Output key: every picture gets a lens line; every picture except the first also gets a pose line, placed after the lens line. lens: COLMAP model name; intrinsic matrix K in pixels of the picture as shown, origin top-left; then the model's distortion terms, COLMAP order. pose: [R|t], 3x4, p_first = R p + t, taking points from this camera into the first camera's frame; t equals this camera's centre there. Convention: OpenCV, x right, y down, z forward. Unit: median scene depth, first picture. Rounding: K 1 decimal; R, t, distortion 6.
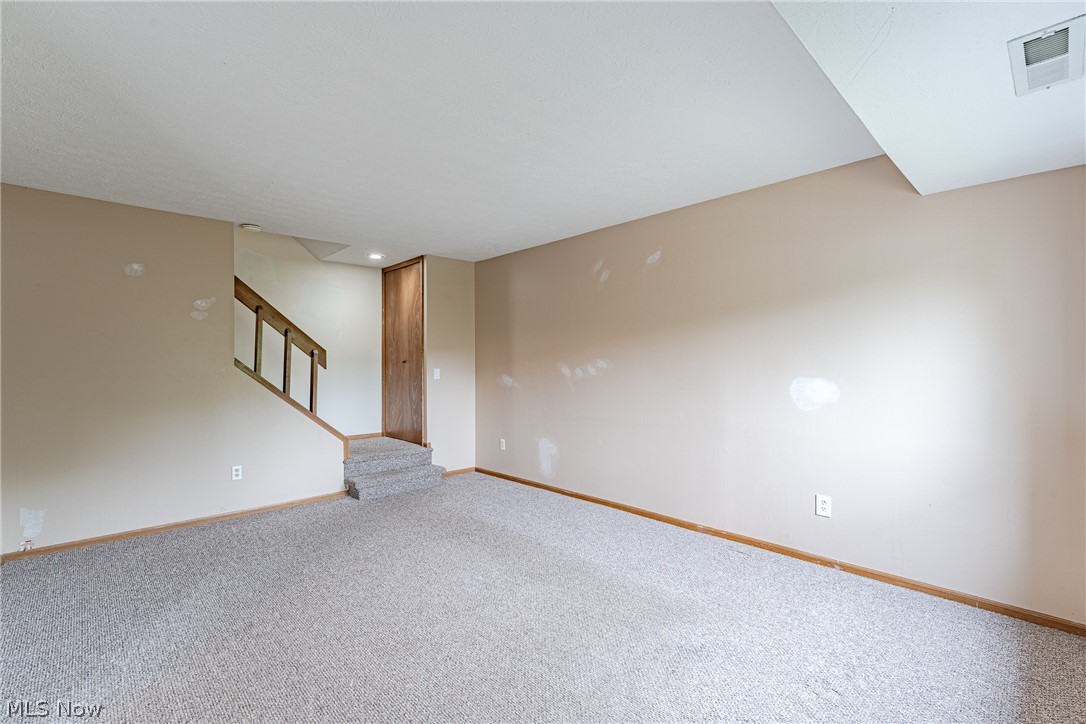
lens RADIAL K [[490.1, 0, 546.5], [0, 490.1, 374.8], [0, 0, 1]] dist [0.000334, 0.000227]
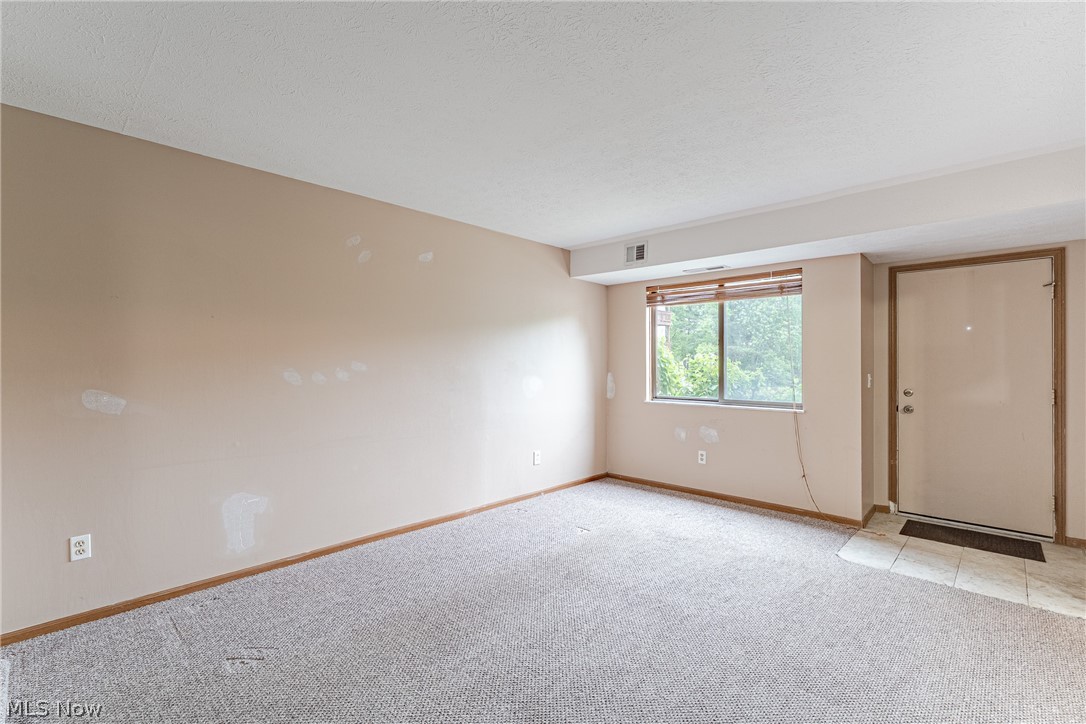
lens RADIAL K [[490.1, 0, 546.5], [0, 490.1, 374.8], [0, 0, 1]] dist [0.000334, 0.000227]
pose [[-0.062956, -0.012459, 0.997939, -0.685956], [0.024333, 0.999606, 0.014015, -0.012695], [-0.997720, 0.025165, -0.062628, 0.743552]]
